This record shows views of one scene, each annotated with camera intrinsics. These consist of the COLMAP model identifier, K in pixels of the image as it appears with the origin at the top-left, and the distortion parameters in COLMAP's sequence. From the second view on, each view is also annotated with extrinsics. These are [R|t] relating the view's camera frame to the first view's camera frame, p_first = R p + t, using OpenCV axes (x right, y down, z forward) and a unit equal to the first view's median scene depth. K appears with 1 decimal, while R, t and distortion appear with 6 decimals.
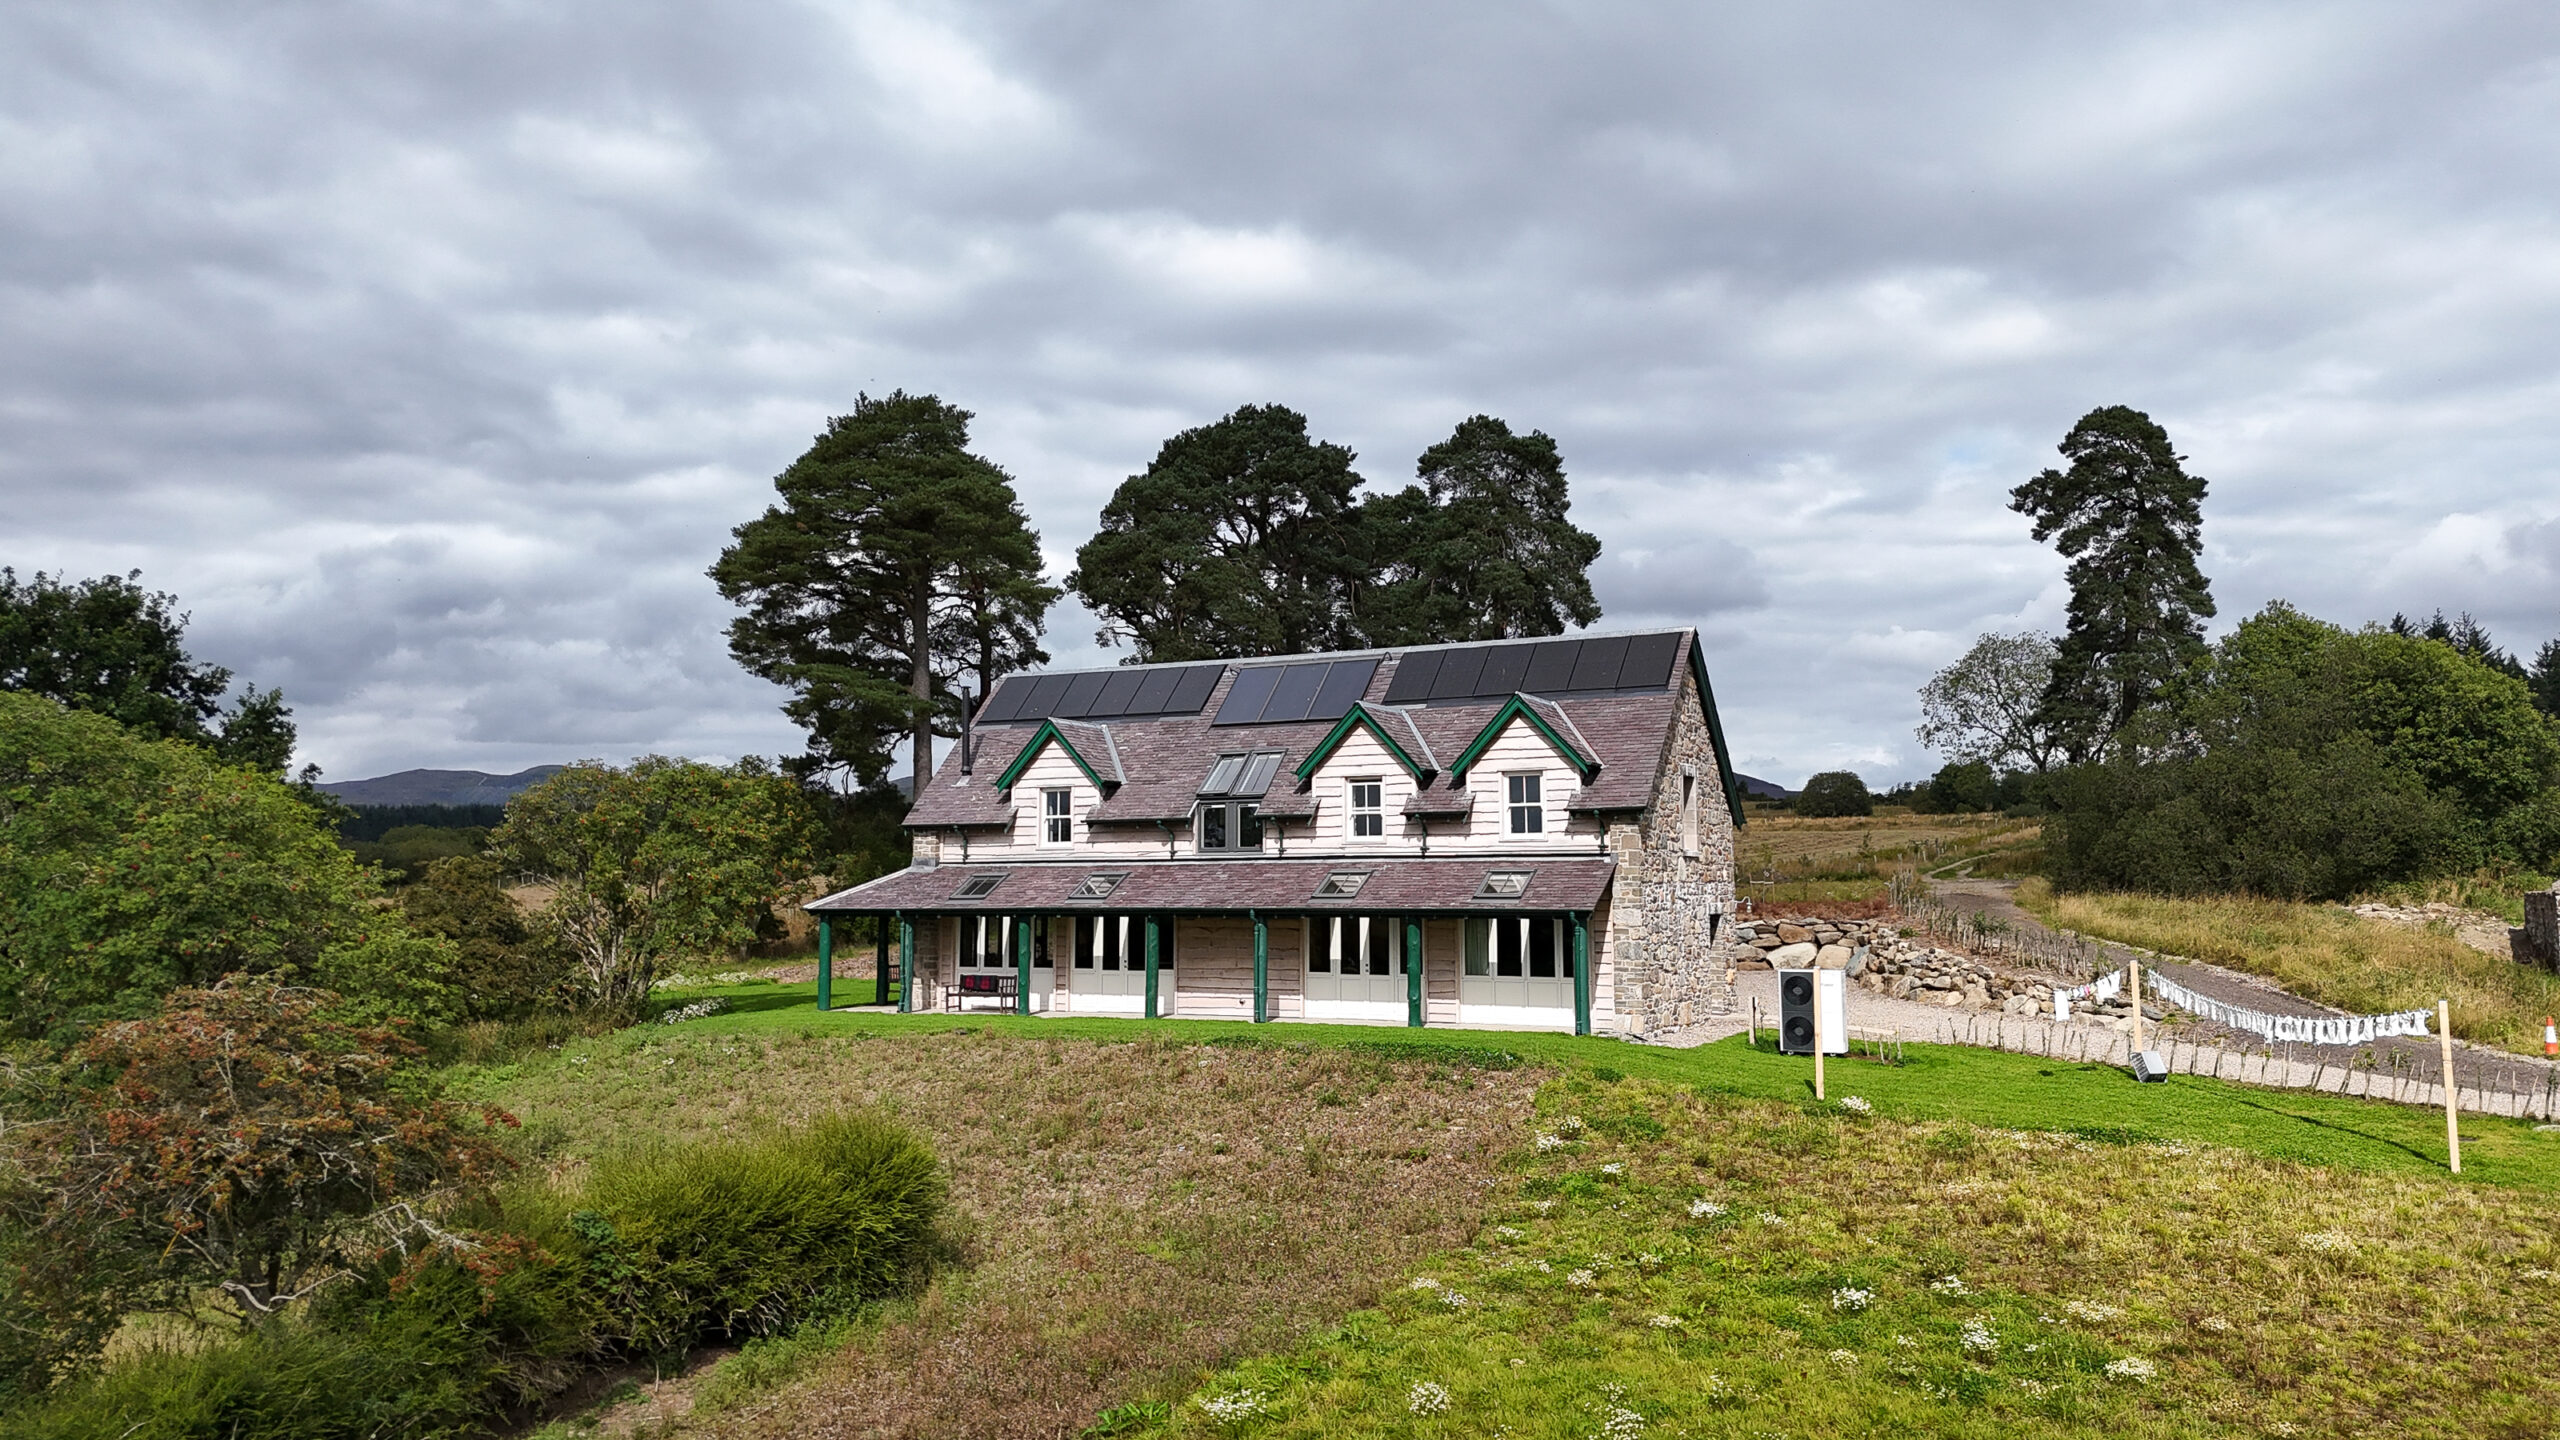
lens RADIAL K [[1886.4, 0, 1275.3], [0, 1886.4, 711.3], [0, 0, 1]] dist [0.075931, -0.071211]
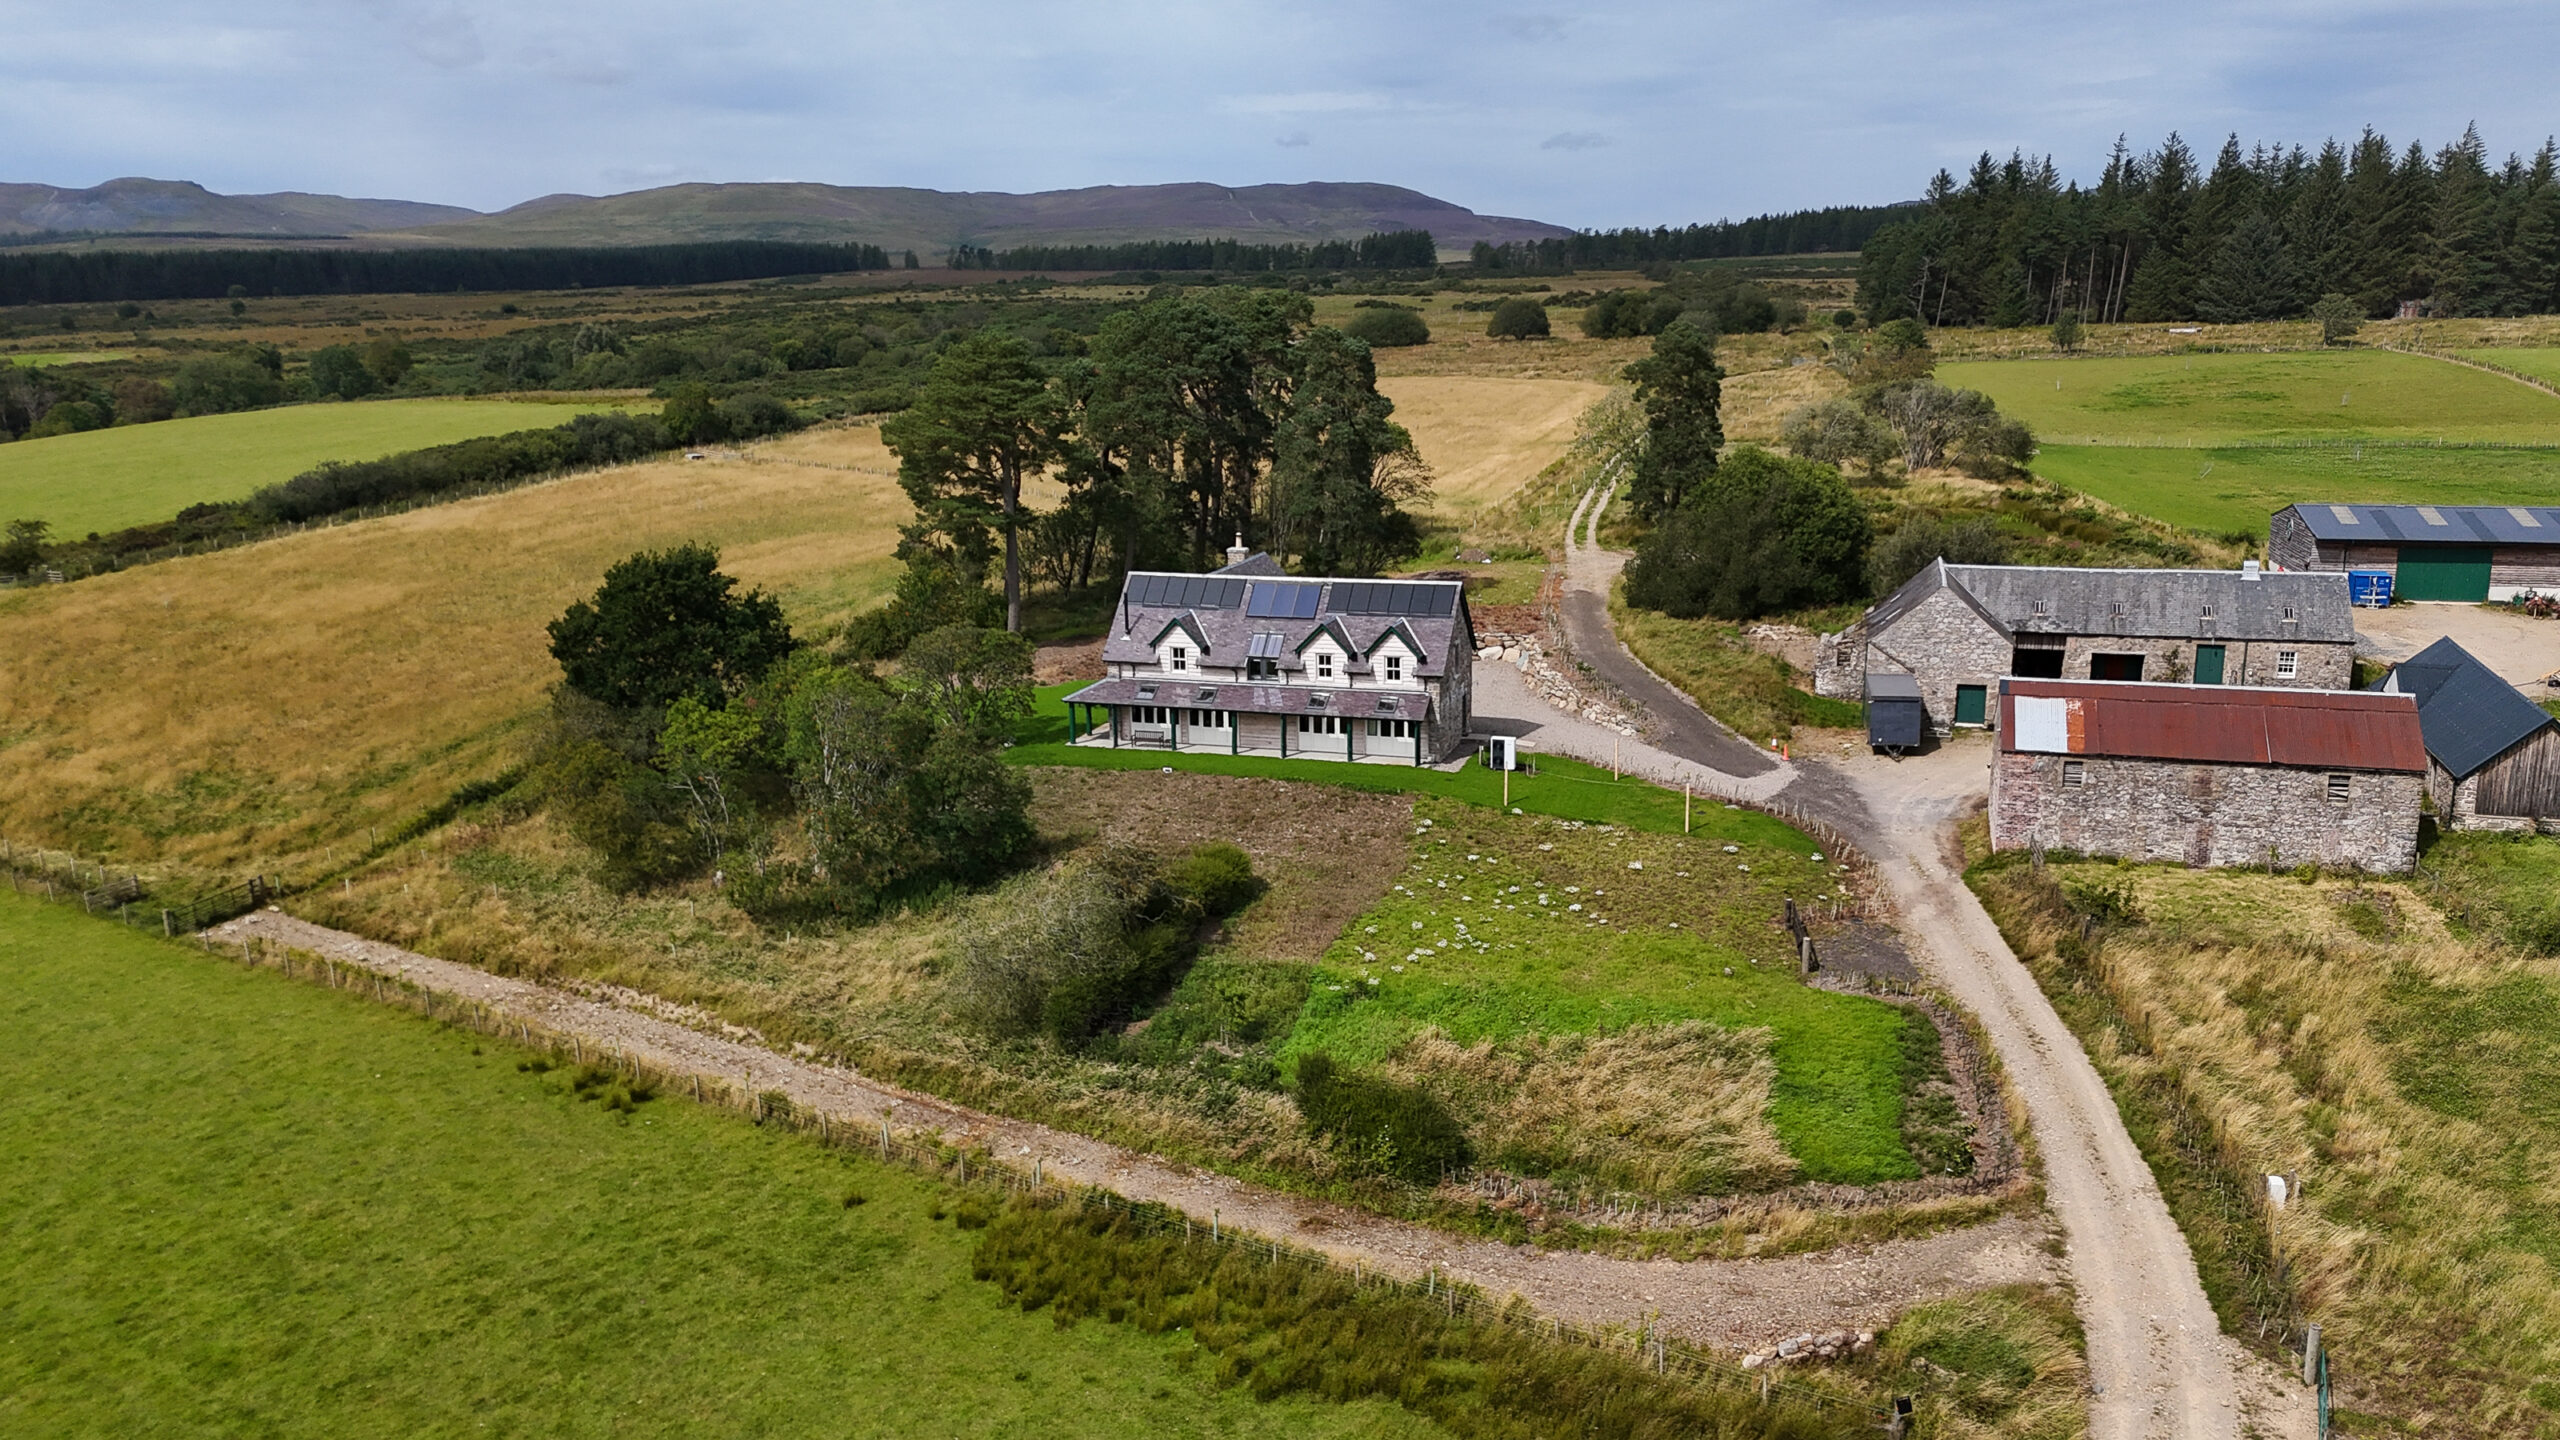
lens RADIAL K [[1886.4, 0, 1262.3], [0, 1886.4, 701.5], [0, 0, 1]] dist [0.075931, -0.071211]
pose [[0.987936, -0.042247, 0.148991, -0.350286], [-0.003281, 0.956146, 0.292872, -0.545729], [-0.154830, -0.289827, 0.944472, -1.125002]]
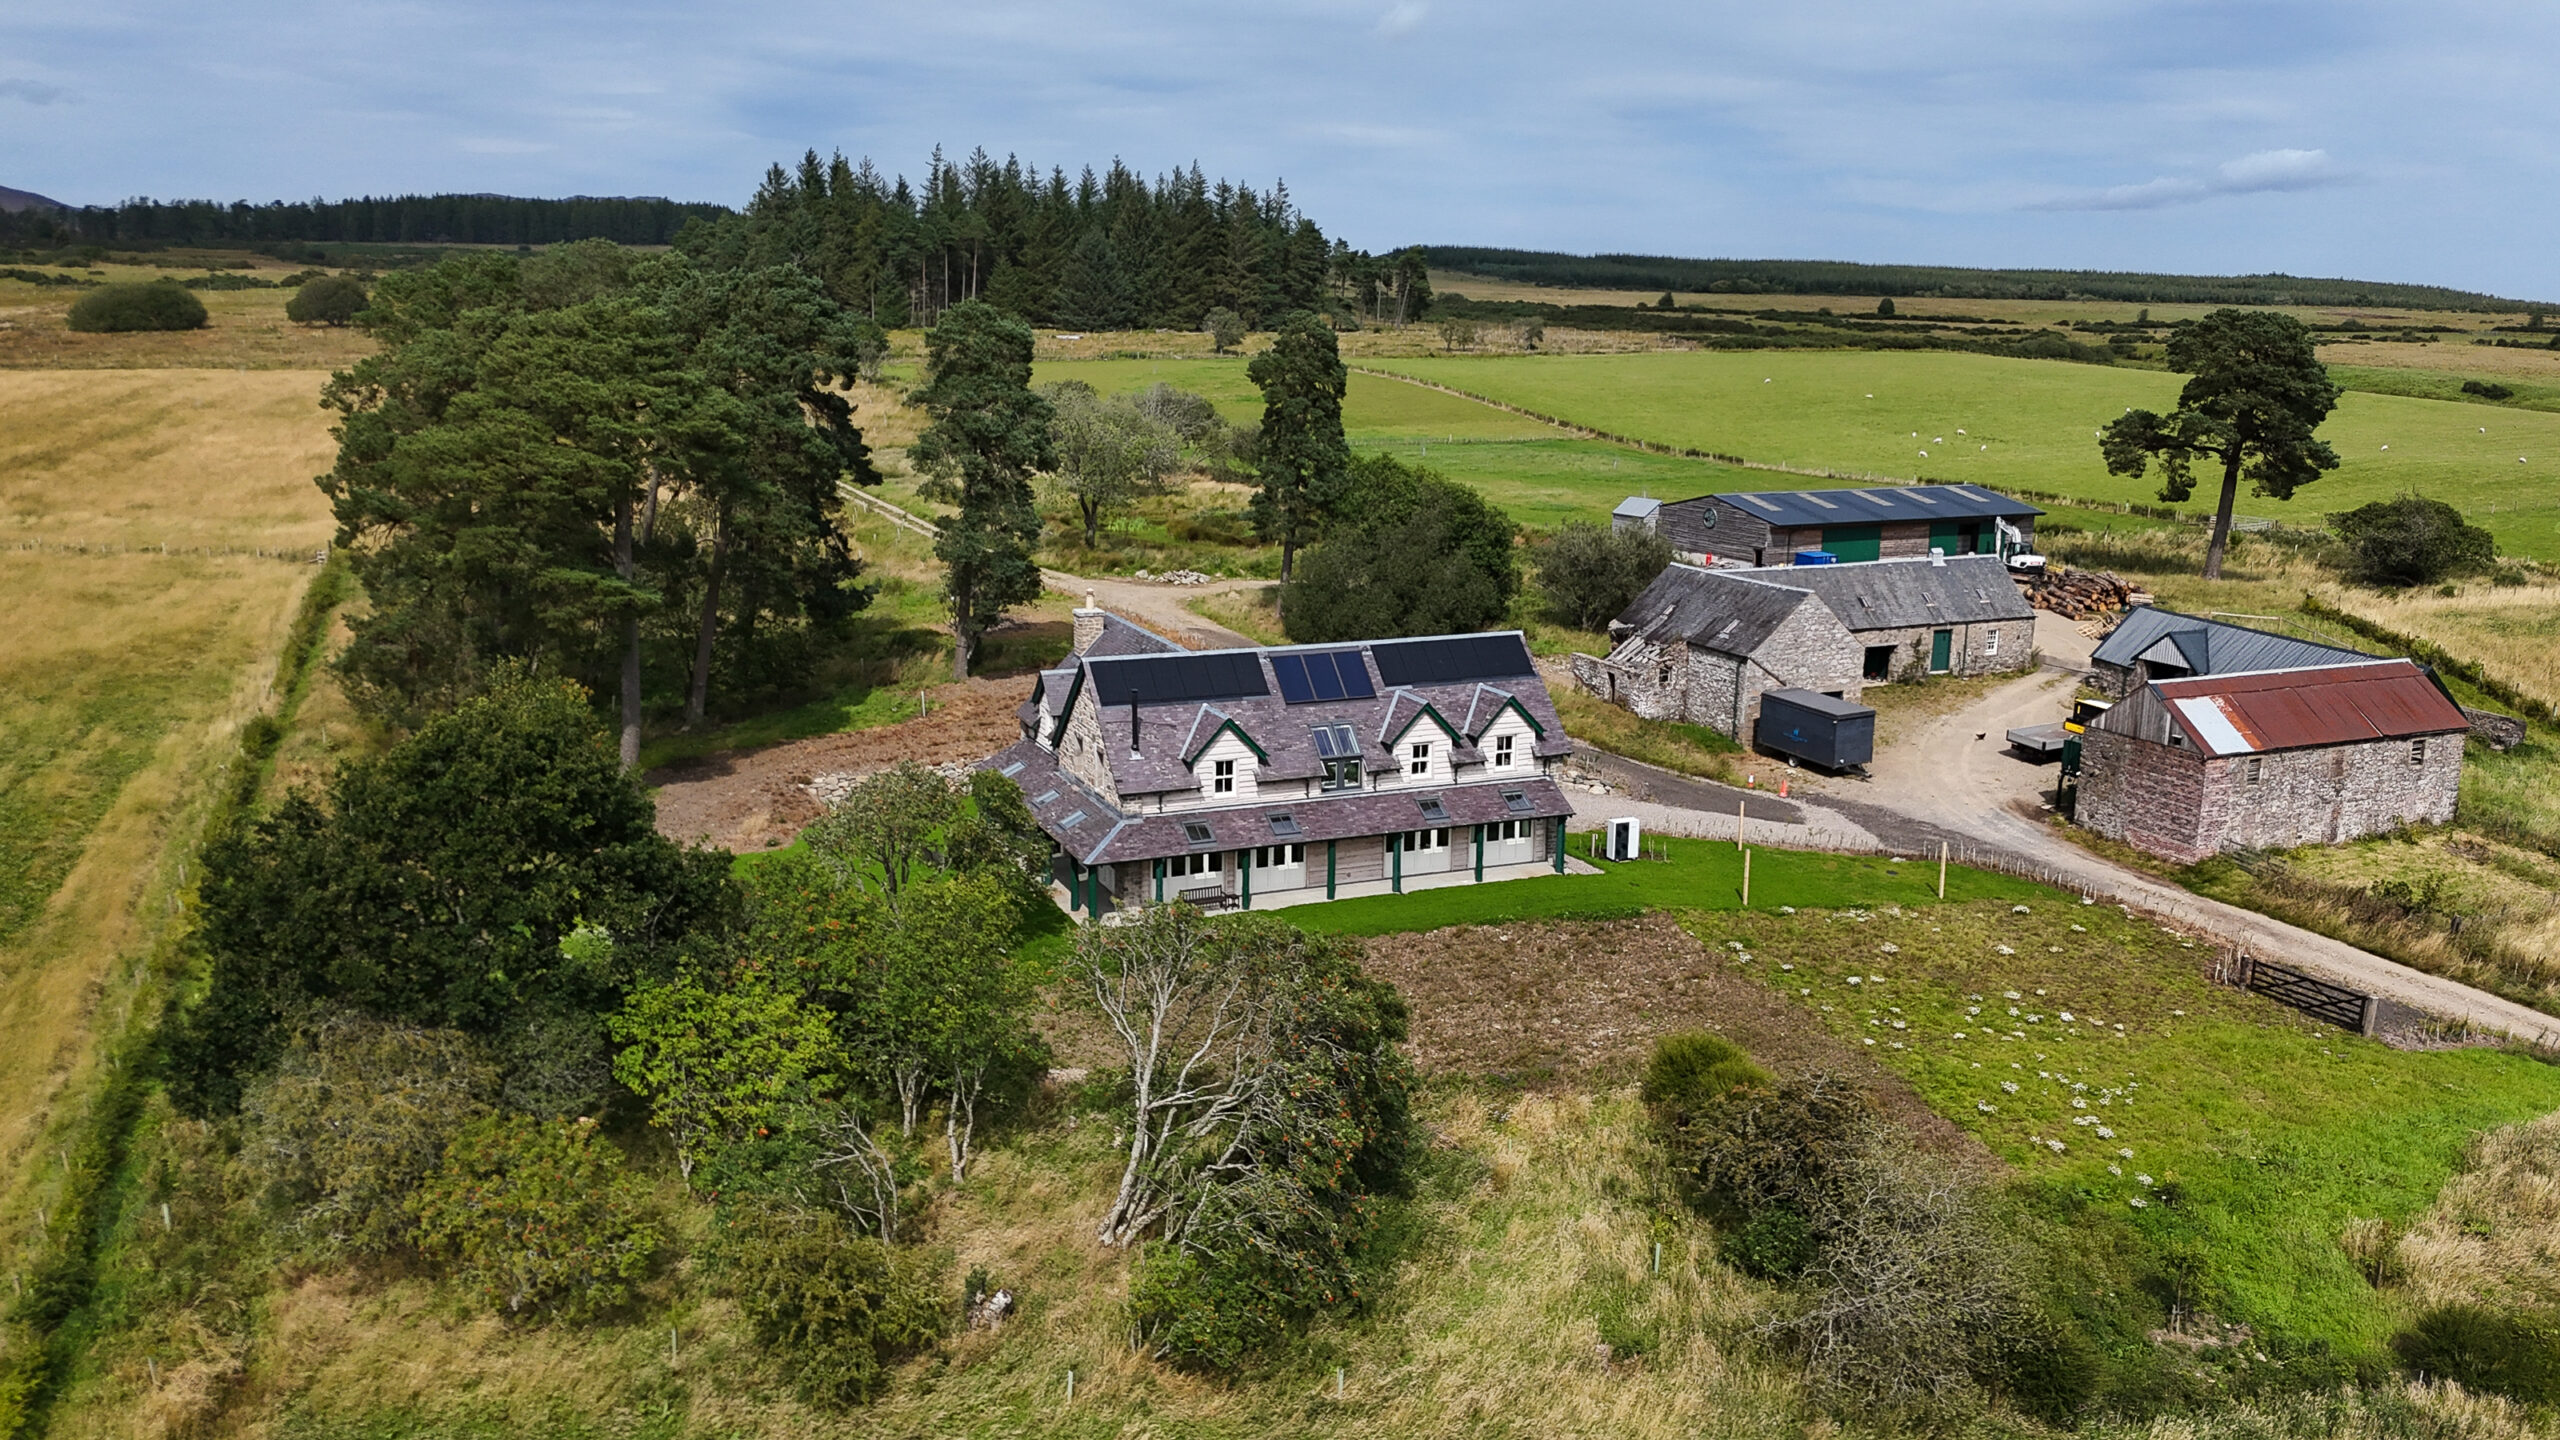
lens RADIAL K [[1886.4, 0, 1281.4], [0, 1886.4, 706.9], [0, 0, 1]] dist [0.075931, -0.071211]
pose [[0.636063, -0.147177, 0.757471, -1.232968], [-0.087852, 0.961447, 0.260580, -0.400817], [-0.766619, -0.232291, 0.598611, 0.060307]]
